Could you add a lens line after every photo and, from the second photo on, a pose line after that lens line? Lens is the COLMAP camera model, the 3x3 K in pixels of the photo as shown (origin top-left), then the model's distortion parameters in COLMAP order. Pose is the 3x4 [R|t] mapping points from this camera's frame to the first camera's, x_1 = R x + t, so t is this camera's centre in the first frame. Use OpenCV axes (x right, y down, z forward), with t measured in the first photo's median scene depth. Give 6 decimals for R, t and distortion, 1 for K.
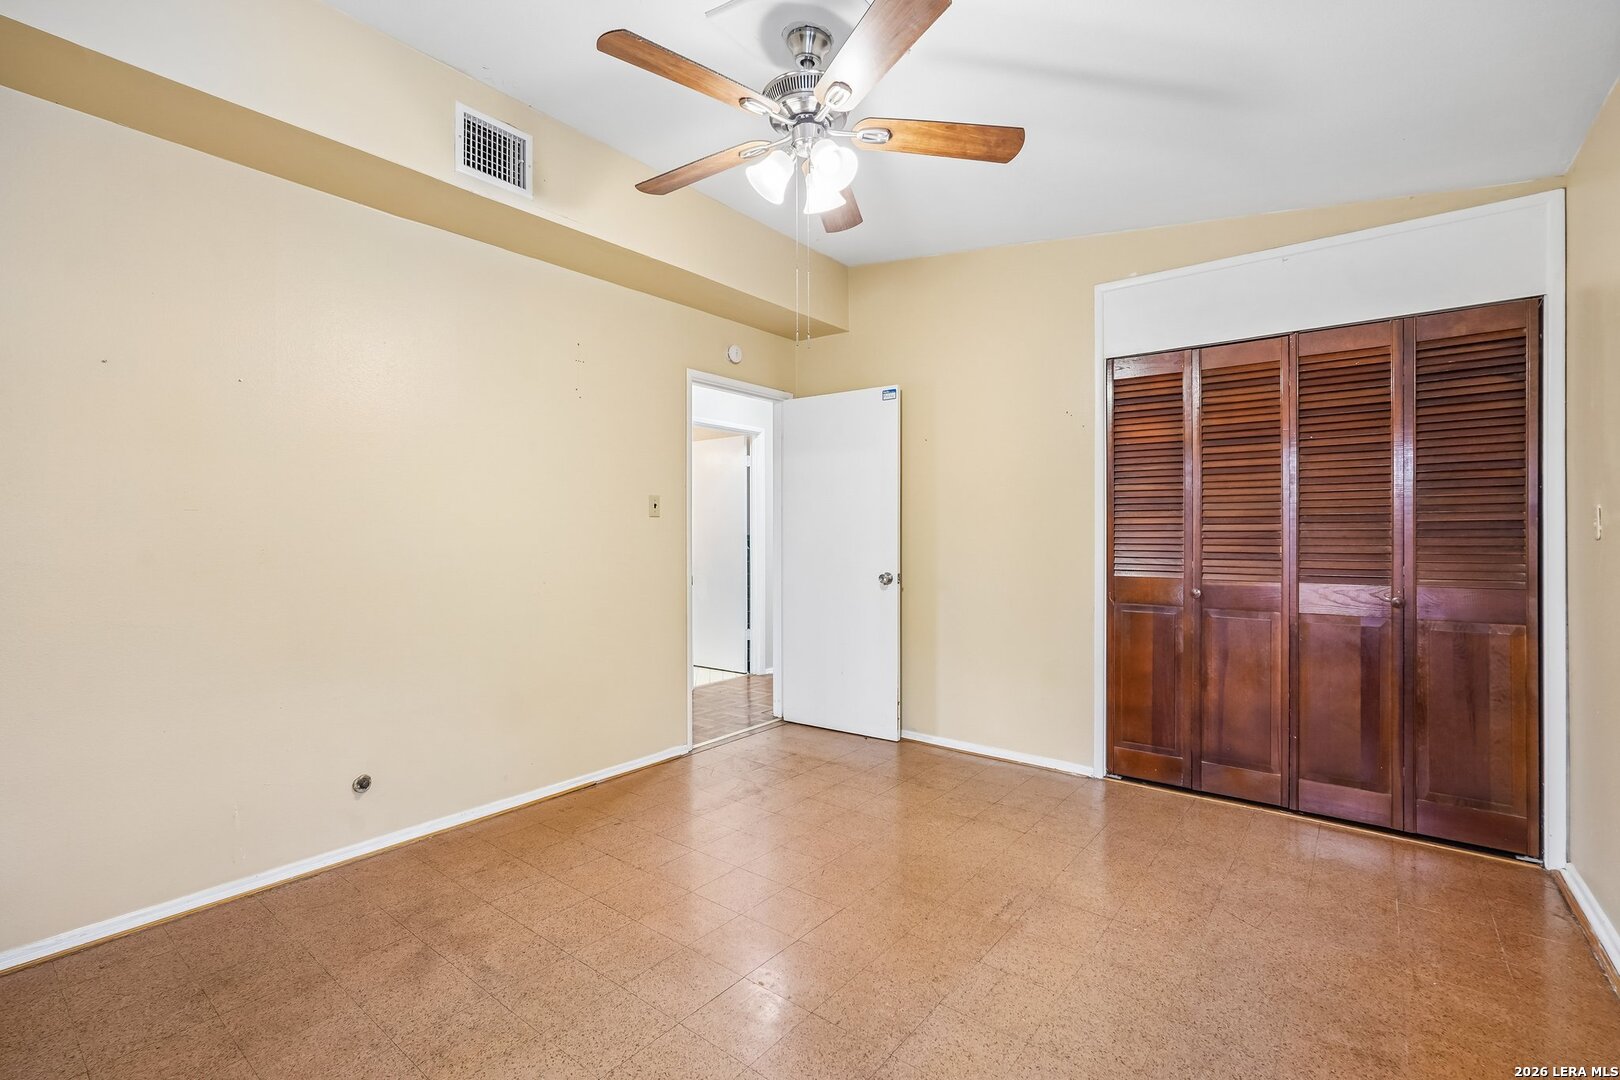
lens RADIAL K [[721.1, 0, 807.0], [0, 721.1, 536.2], [0, 0, 1]] dist [-0.005676, 0.000713]
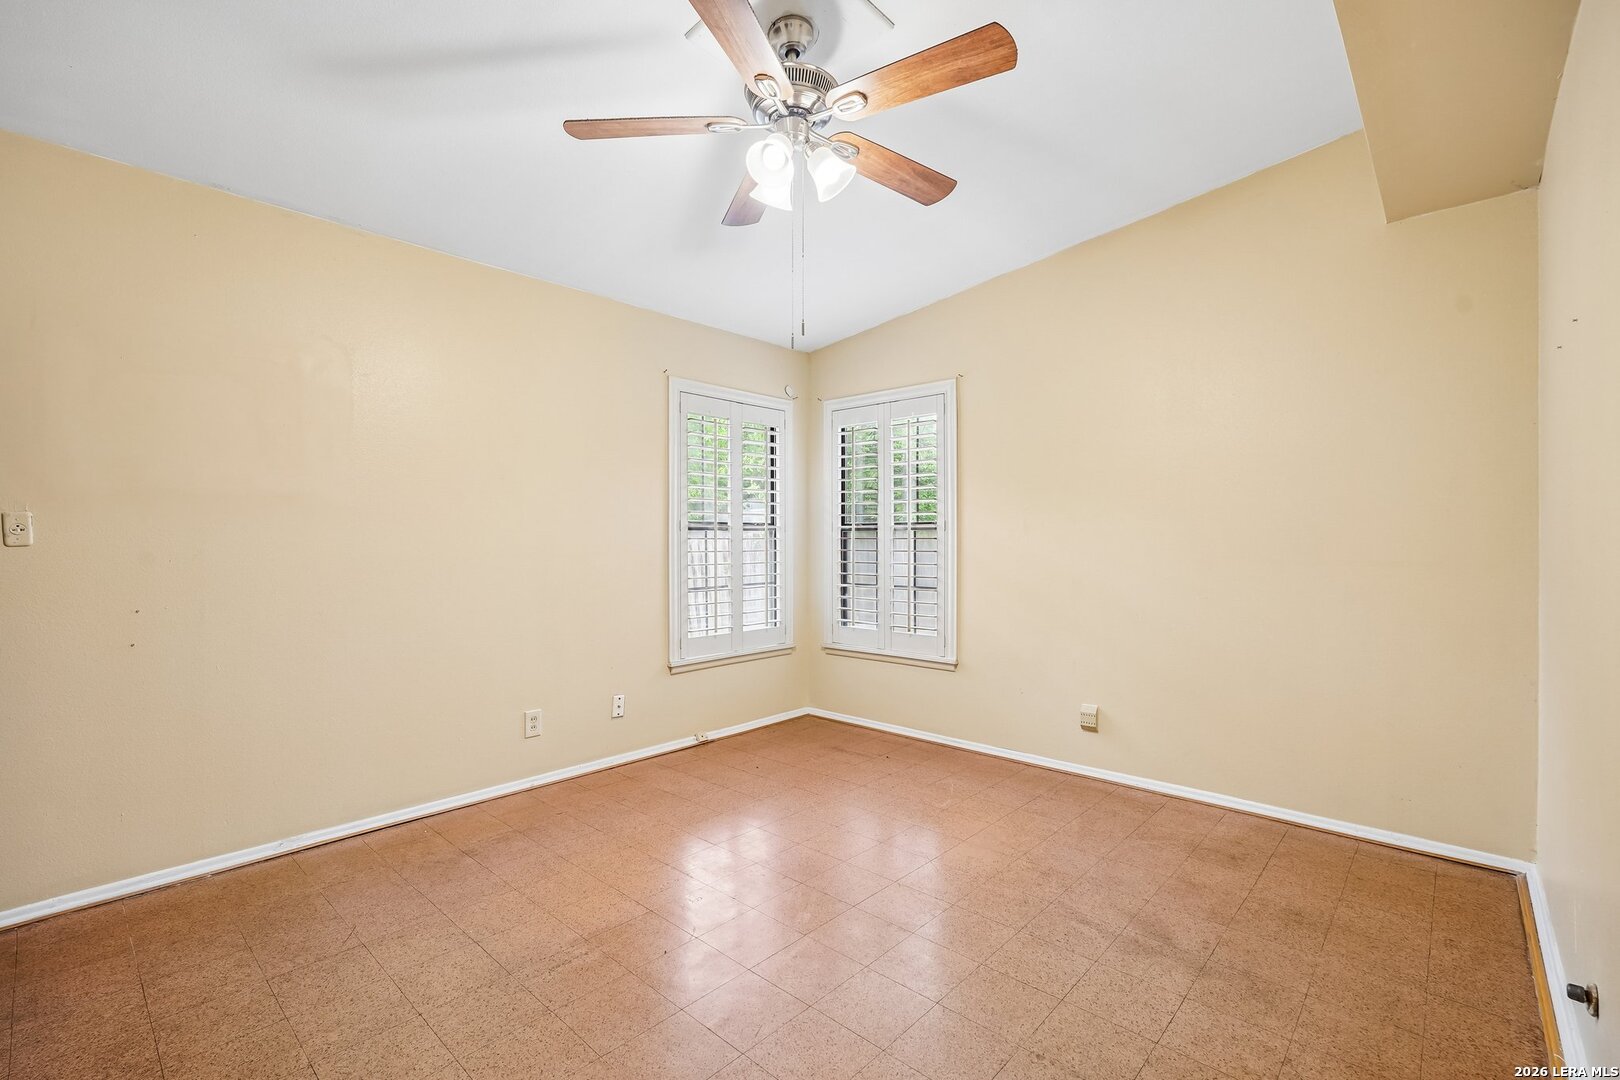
lens RADIAL K [[721.1, 0, 807.0], [0, 721.1, 536.2], [0, 0, 1]] dist [-0.005676, 0.000713]
pose [[-0.997457, 0.001976, 0.071238, -0.089011], [0.001822, 0.999996, -0.002227, -0.004198], [-0.071242, -0.002092, -0.997457, 2.027034]]
